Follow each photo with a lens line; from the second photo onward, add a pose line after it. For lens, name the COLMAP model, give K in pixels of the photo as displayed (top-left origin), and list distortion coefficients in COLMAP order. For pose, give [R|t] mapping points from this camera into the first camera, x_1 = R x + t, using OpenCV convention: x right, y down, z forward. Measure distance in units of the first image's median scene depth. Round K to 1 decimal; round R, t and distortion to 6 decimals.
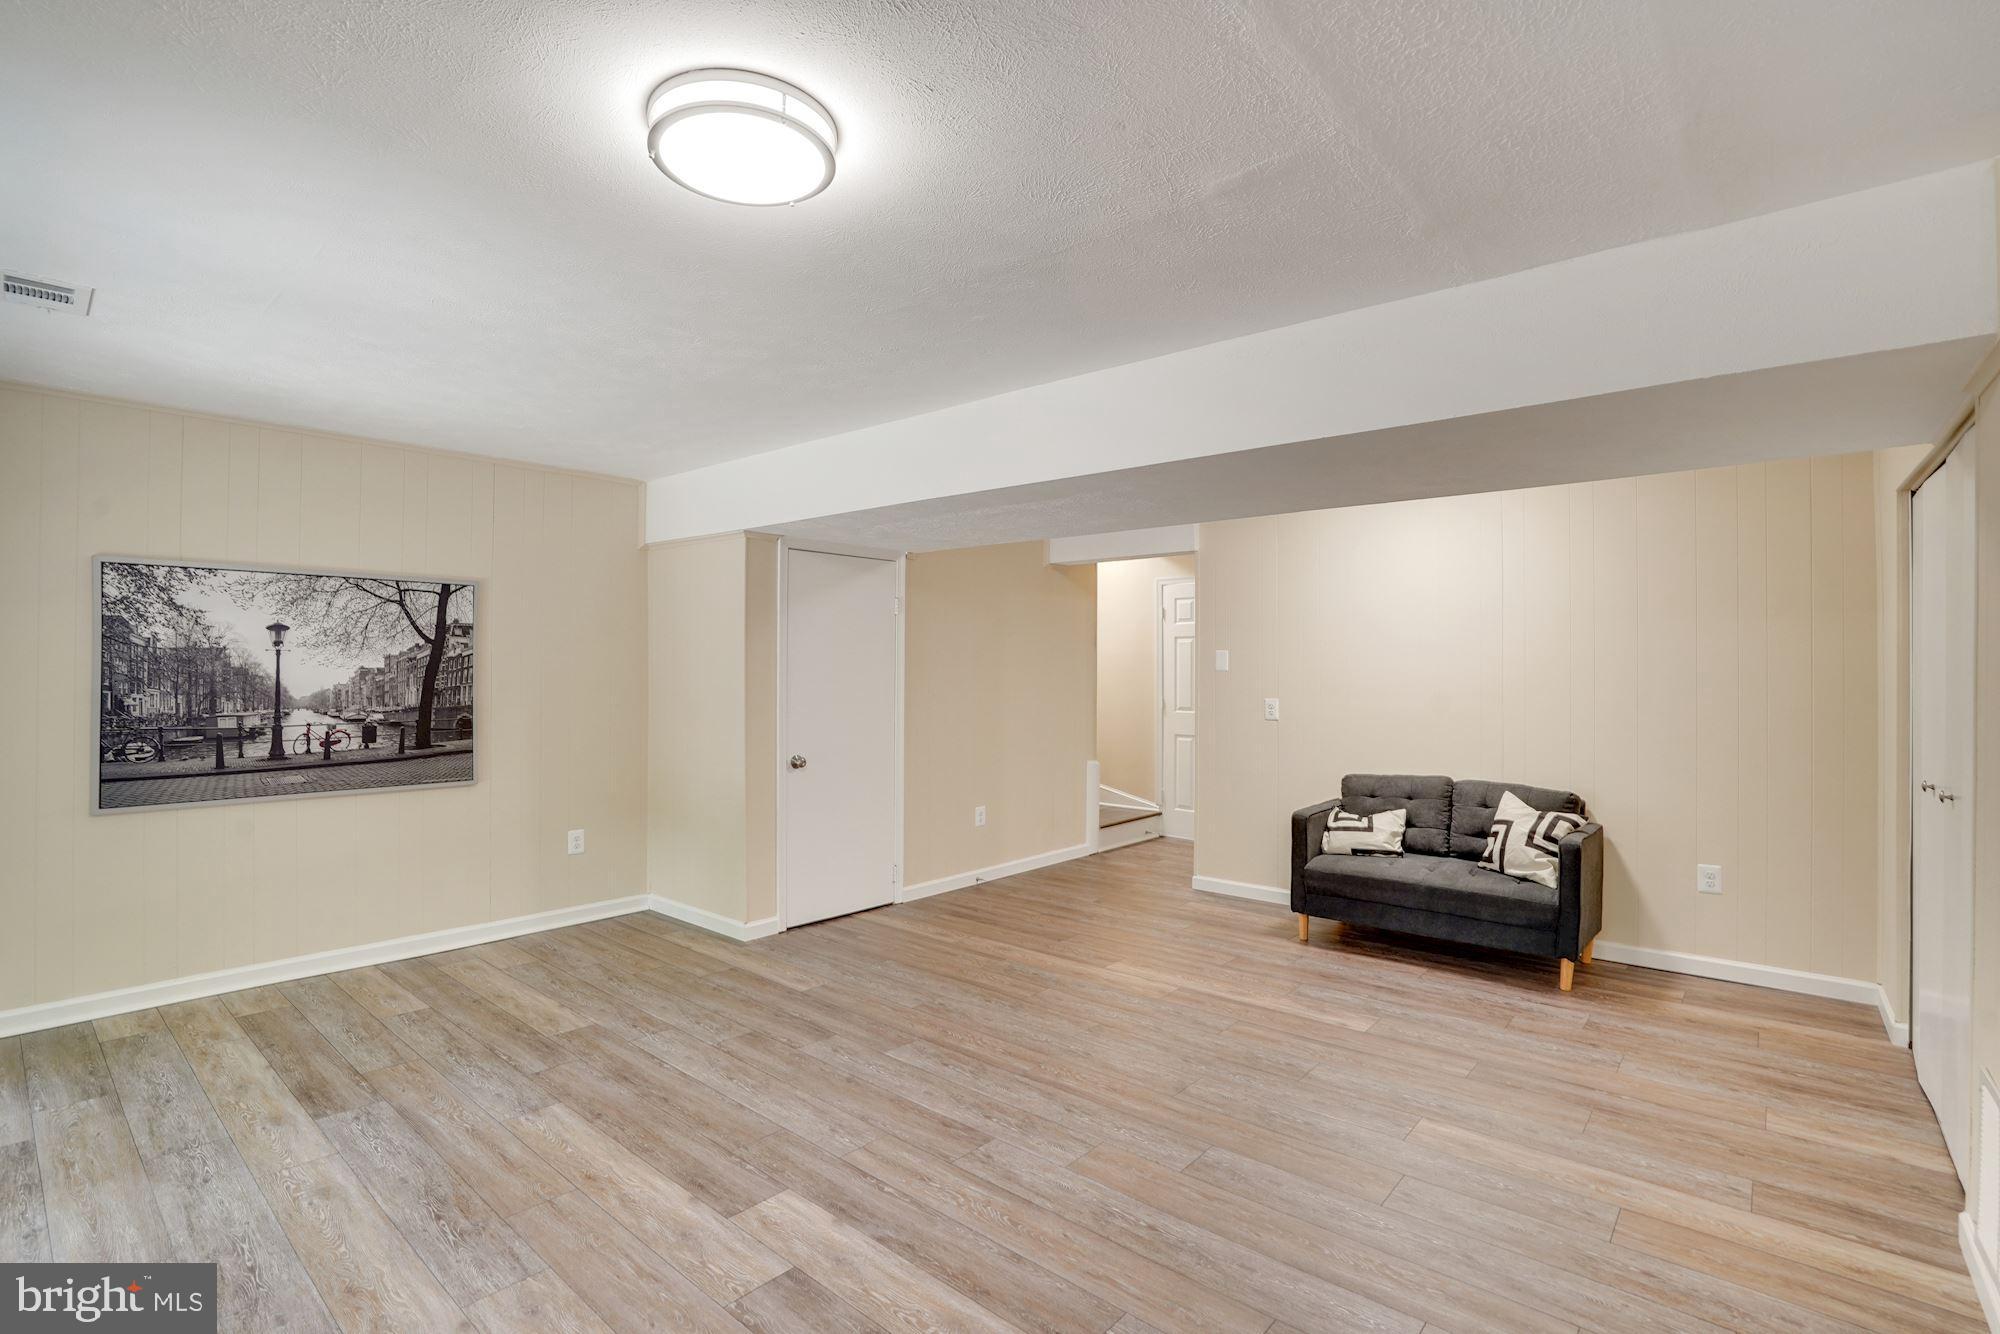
lens RADIAL K [[931.9, 0, 1003.2], [0, 931.9, 654.9], [0, 0, 1]] dist [-0.060023, 0.023582]
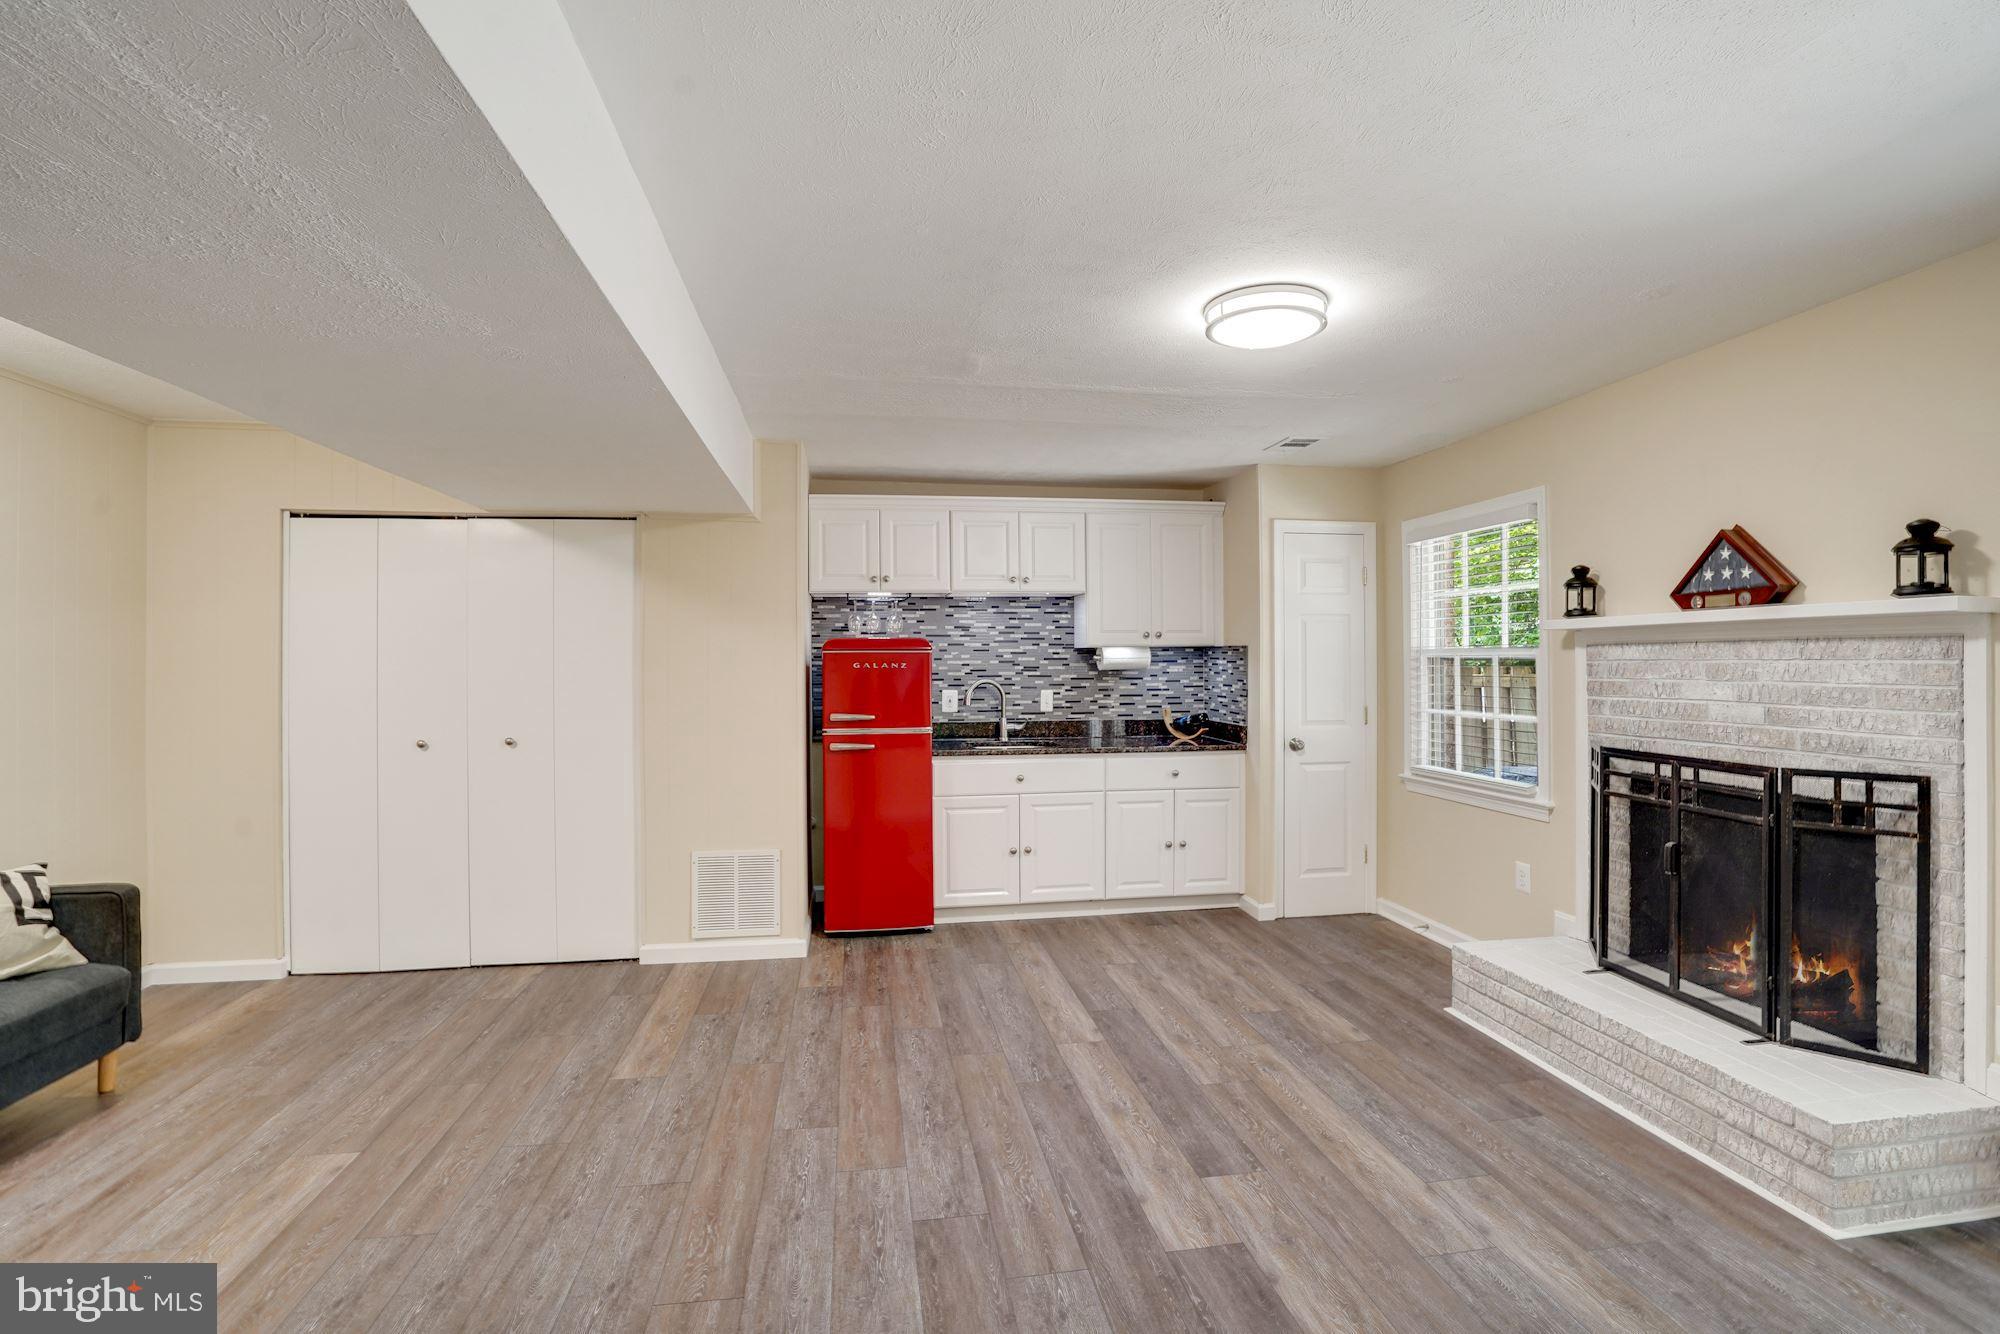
lens RADIAL K [[931.9, 0, 1003.2], [0, 931.9, 654.9], [0, 0, 1]] dist [-0.060023, 0.023582]
pose [[-0.764654, 0.002597, 0.644435, -0.418245], [-0.009150, 0.999847, -0.014887, 0.015557], [-0.644376, -0.017280, -0.764514, 1.094128]]
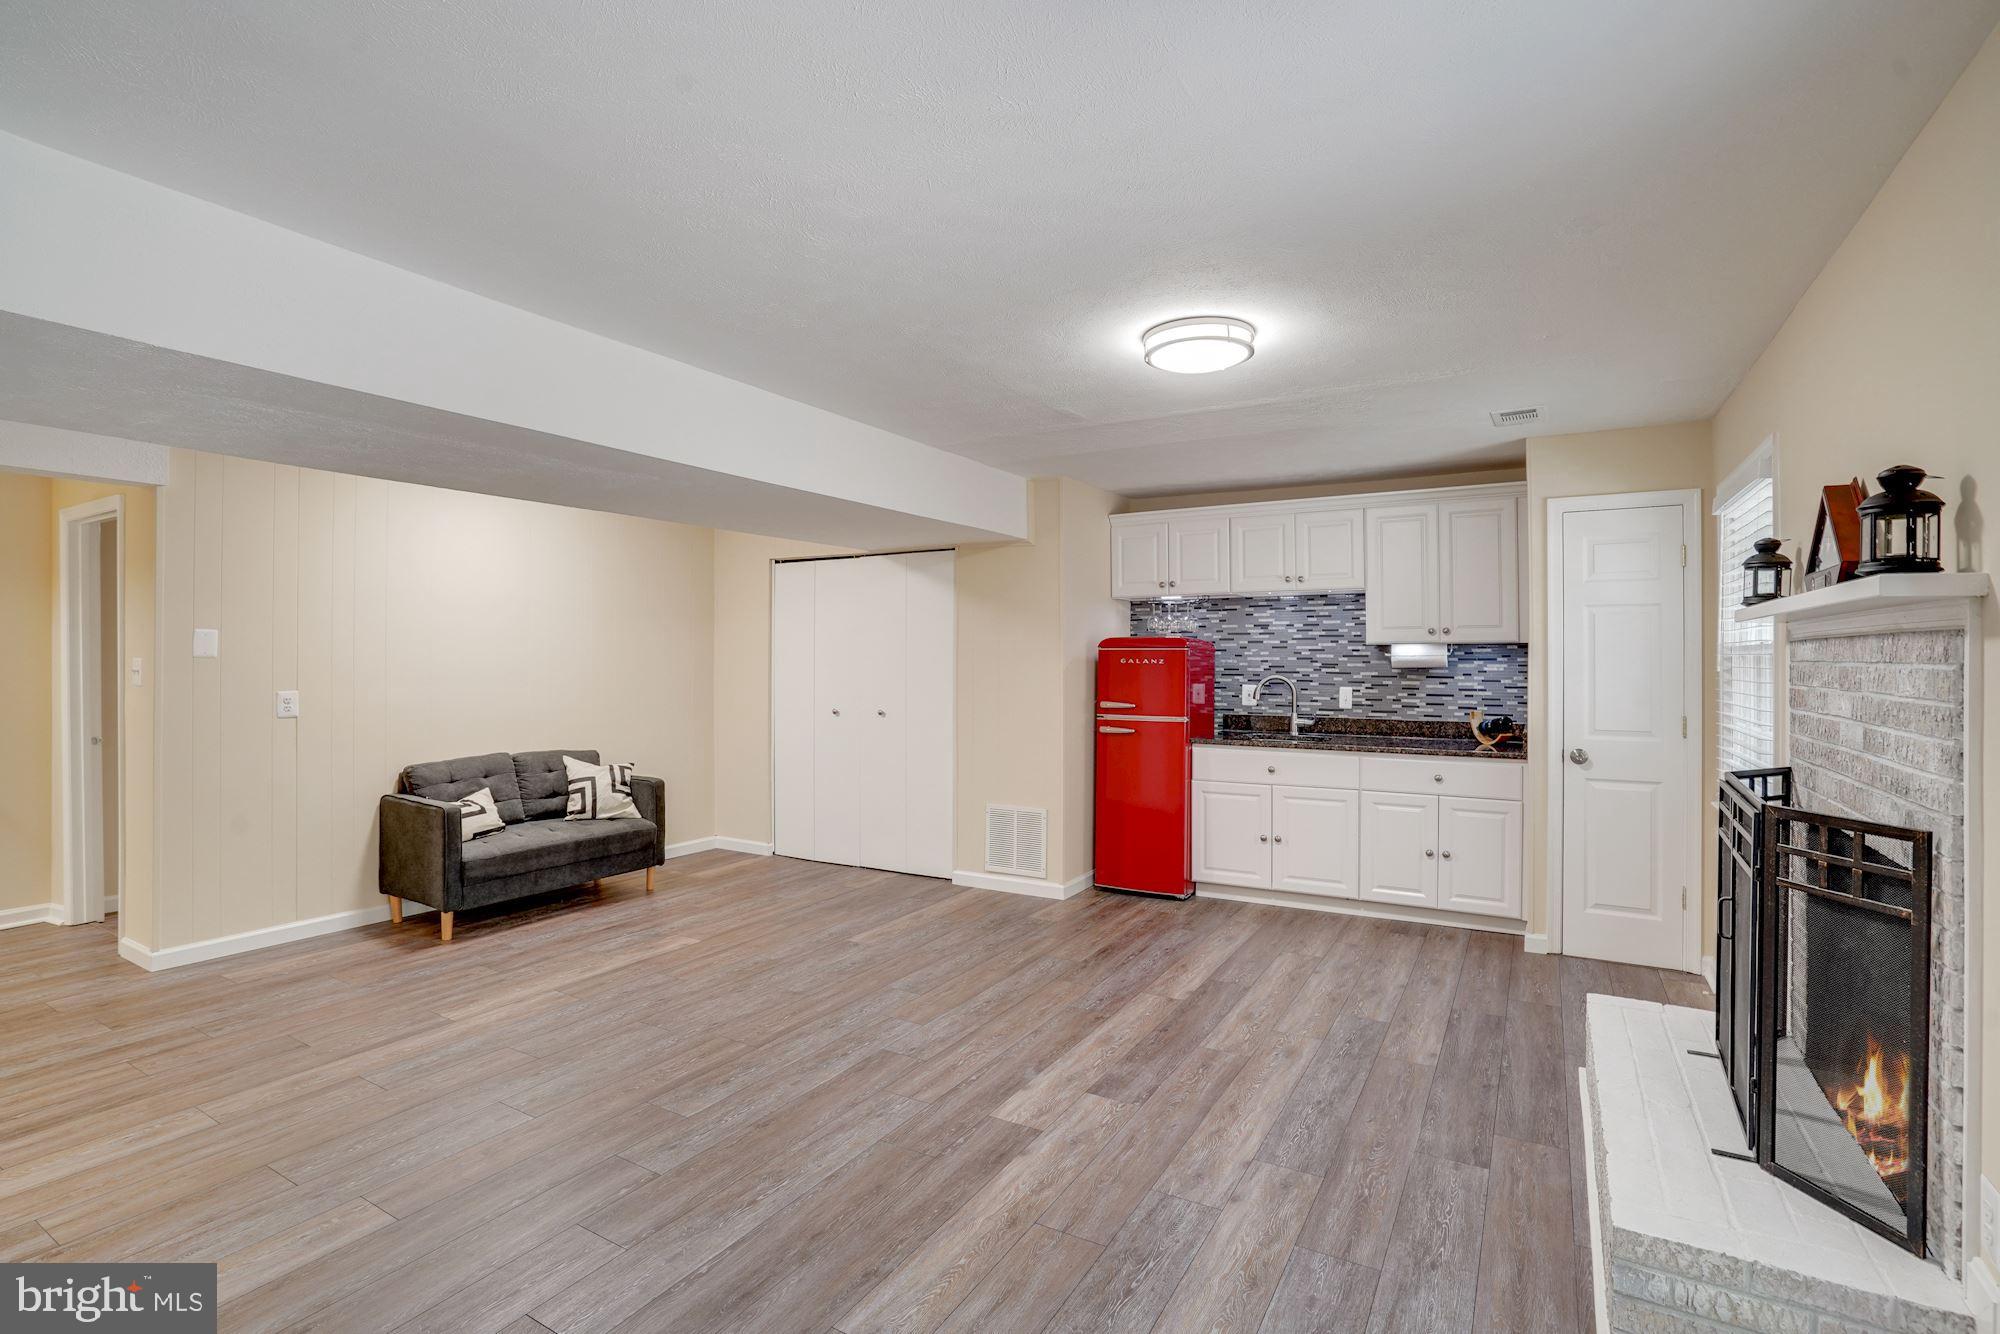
lens RADIAL K [[935.6, 0, 1002.7], [0, 935.6, 653.7], [0, 0, 1]] dist [-0.066595, 0.026077]
pose [[-0.181222, -0.002469, 0.983439, -0.838277], [-0.017159, 0.999853, -0.000652, 0.006486], [-0.983292, -0.016993, -0.181238, 0.737727]]
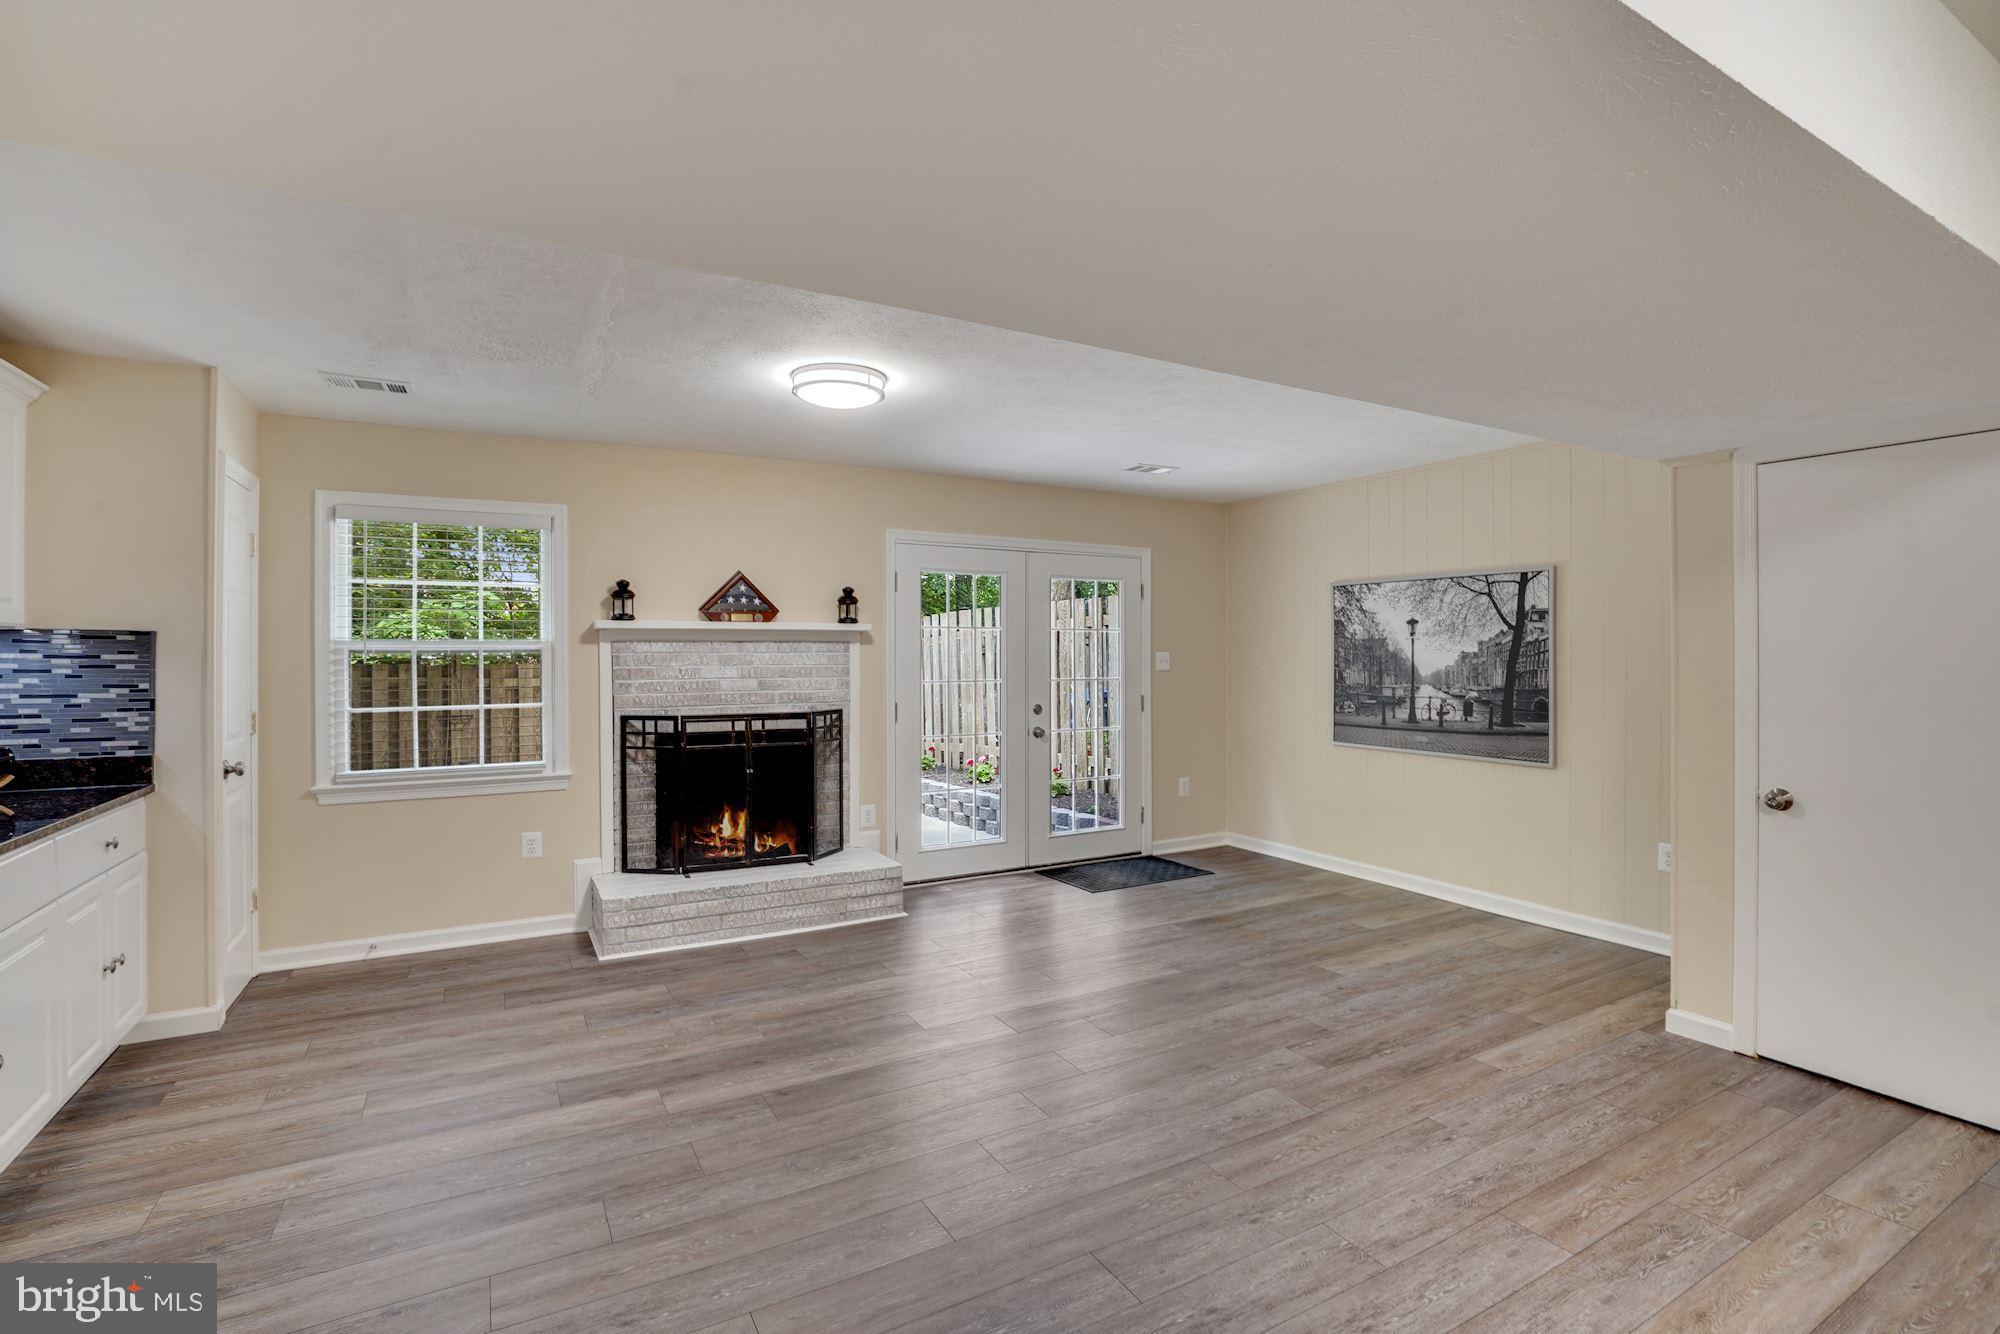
lens RADIAL K [[931.9, 0, 1003.2], [0, 931.9, 654.9], [0, 0, 1]] dist [-0.060023, 0.023582]
pose [[-0.333524, -0.000379, -0.942742, 0.657273], [0.012995, 0.999903, -0.005000, 0.016829], [0.942652, -0.013919, -0.333486, 0.888403]]
